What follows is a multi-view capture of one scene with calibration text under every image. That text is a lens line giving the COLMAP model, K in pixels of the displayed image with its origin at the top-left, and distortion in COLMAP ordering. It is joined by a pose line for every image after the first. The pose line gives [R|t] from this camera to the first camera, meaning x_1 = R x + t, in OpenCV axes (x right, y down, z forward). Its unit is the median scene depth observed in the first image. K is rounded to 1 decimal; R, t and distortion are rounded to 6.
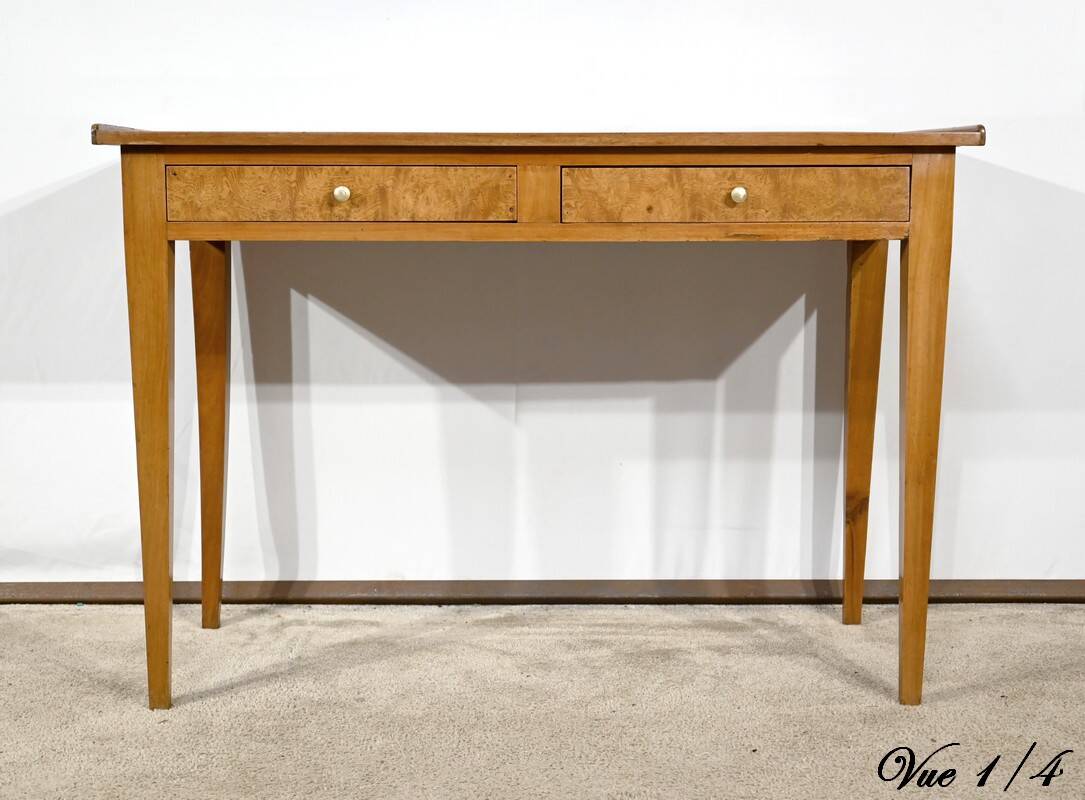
lens RADIAL K [[1765.8, 0, 545.3], [0, 1765.8, 443.8], [0, 0, 1]] dist [-0.001685, -0.018989]
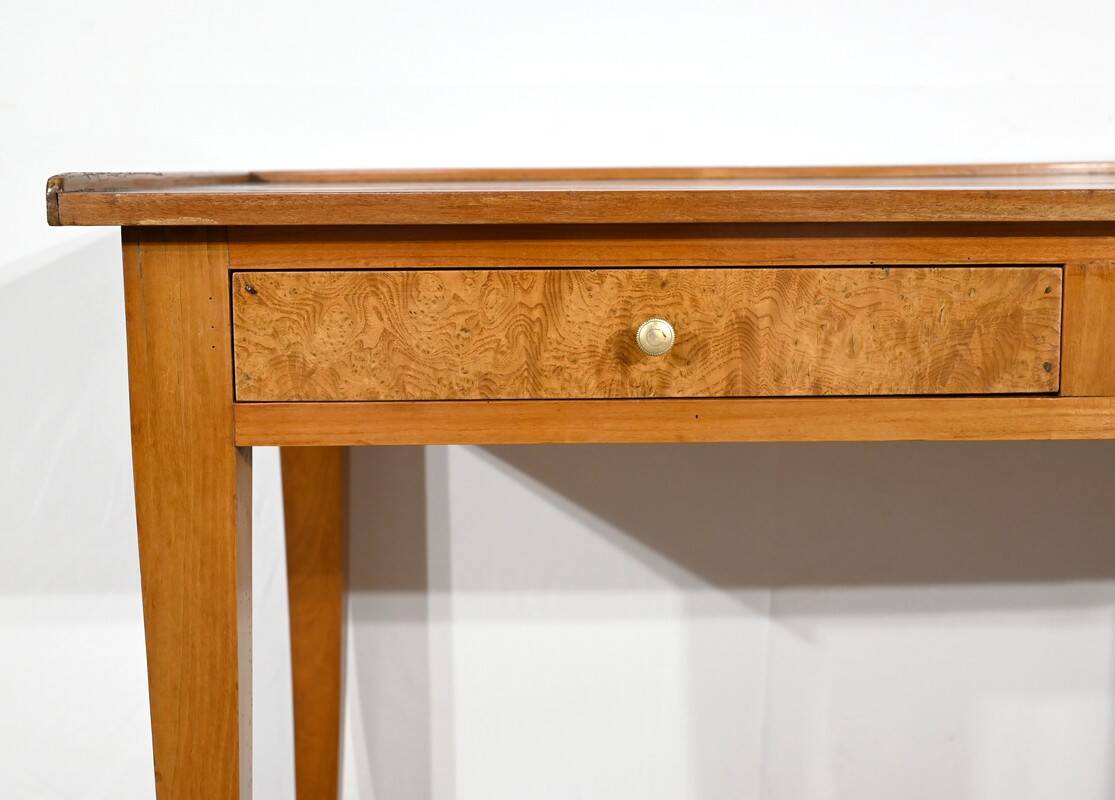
lens RADIAL K [[1472.6, 0, 570.7], [0, 1472.6, 344.2], [0, 0, 1]] dist [0.004116, 0.003588]
pose [[0.999836, -0.008755, 0.015829, -0.139490], [0.009167, 0.999617, -0.026108, -0.129767], [-0.015595, 0.026249, 0.999534, 0.647057]]
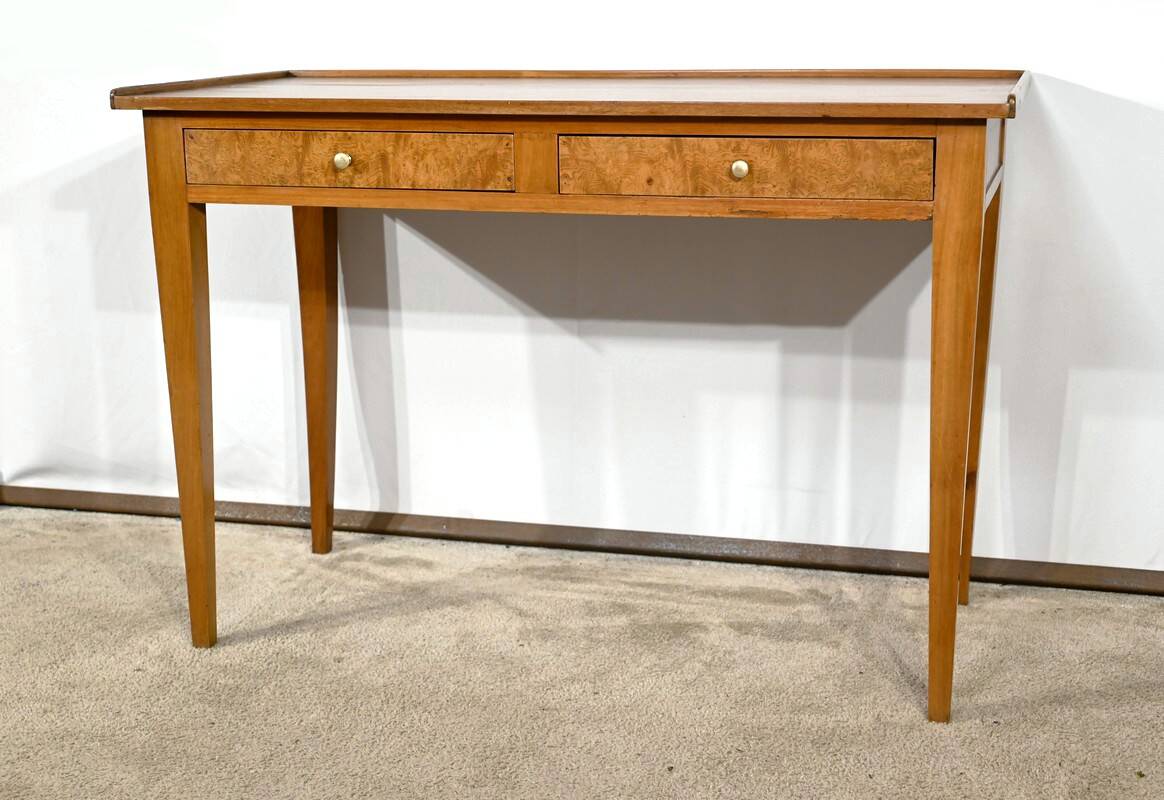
lens RADIAL K [[1726.4, 0, 599.5], [0, 1726.4, 397.2], [0, 0, 1]] dist [-0.001720, 0.041390]
pose [[0.959467, 0.055127, -0.276377, 0.292292], [-0.030685, 0.995287, 0.091995, -0.102545], [0.280146, -0.079785, 0.956636, 0.110390]]
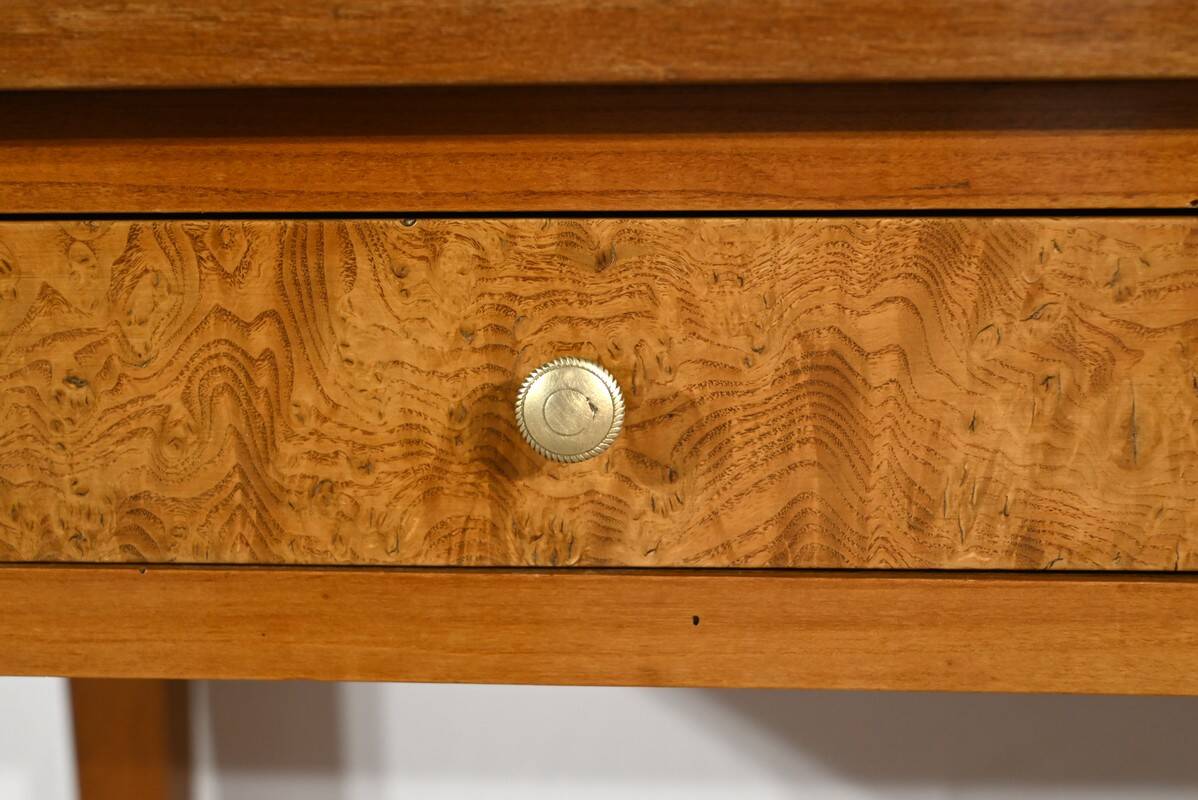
lens RADIAL K [[1624.7, 0, 599.5], [0, 1624.7, 376.7], [0, 0, 1]] dist [-0.007768, -0.000332]
pose [[0.997083, 0.001588, -0.076308, -0.101371], [-0.000245, 0.999845, 0.017610, -0.145427], [0.076324, -0.017540, 0.996929, 0.856379]]
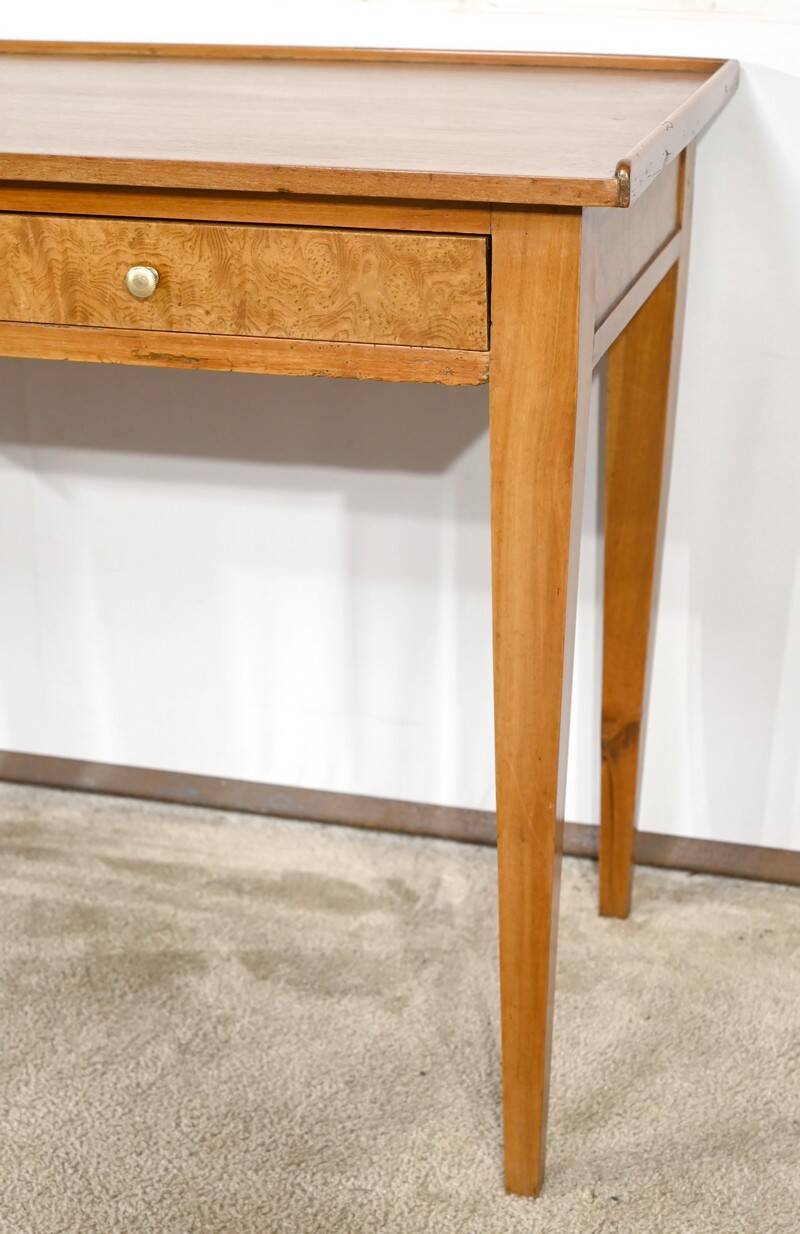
lens RADIAL K [[1988.5, 0, 427.5], [0, 1988.5, 651.6], [0, 0, 1]] dist [-0.003455, 0.035000]
pose [[0.960068, 0.106940, -0.258520, 0.340203], [-0.038348, 0.965640, 0.257037, -0.186059], [0.277125, -0.236860, 0.931182, 0.474494]]
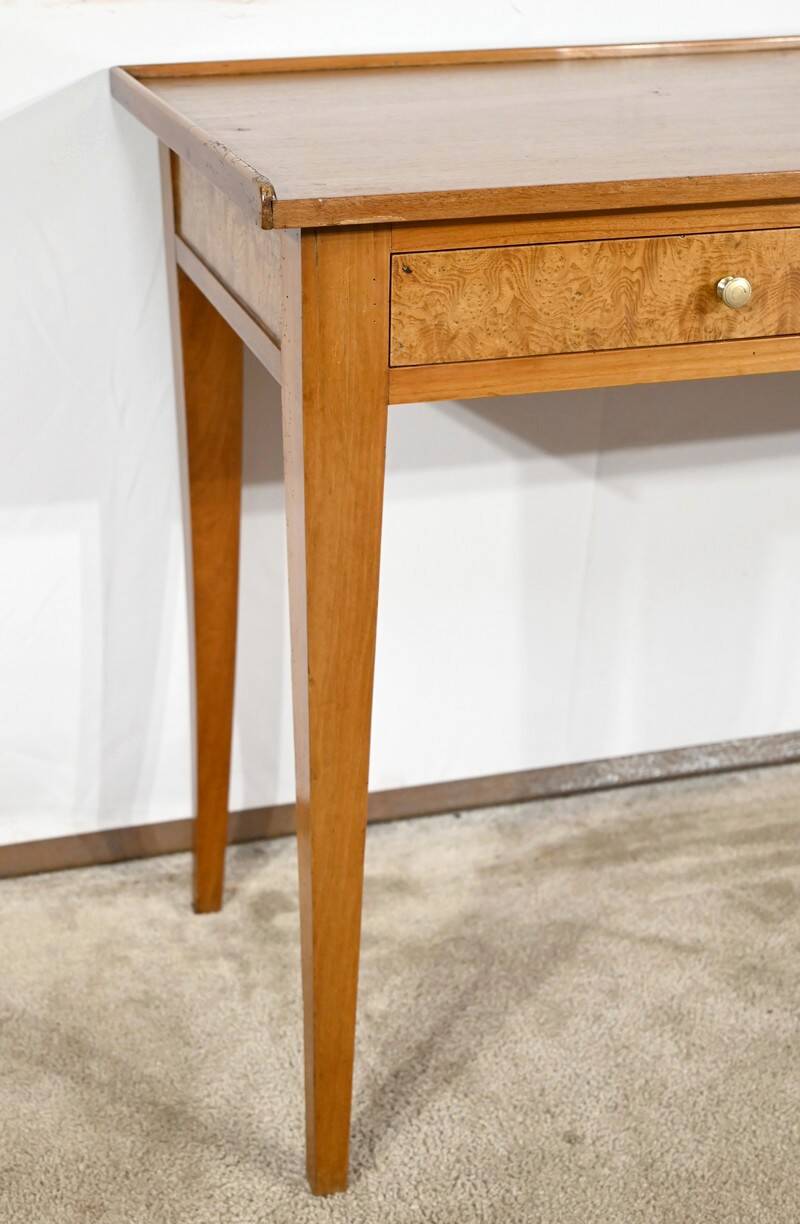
lens RADIAL K [[1925.1, 0, 320.2], [0, 1925.1, 614.0], [0, 0, 1]] dist [-0.000811, 0.013501]
pose [[0.964238, -0.108024, 0.242024, -0.367021], [0.040642, 0.962634, 0.267738, -0.202748], [-0.261903, -0.248326, 0.932599, 0.496117]]
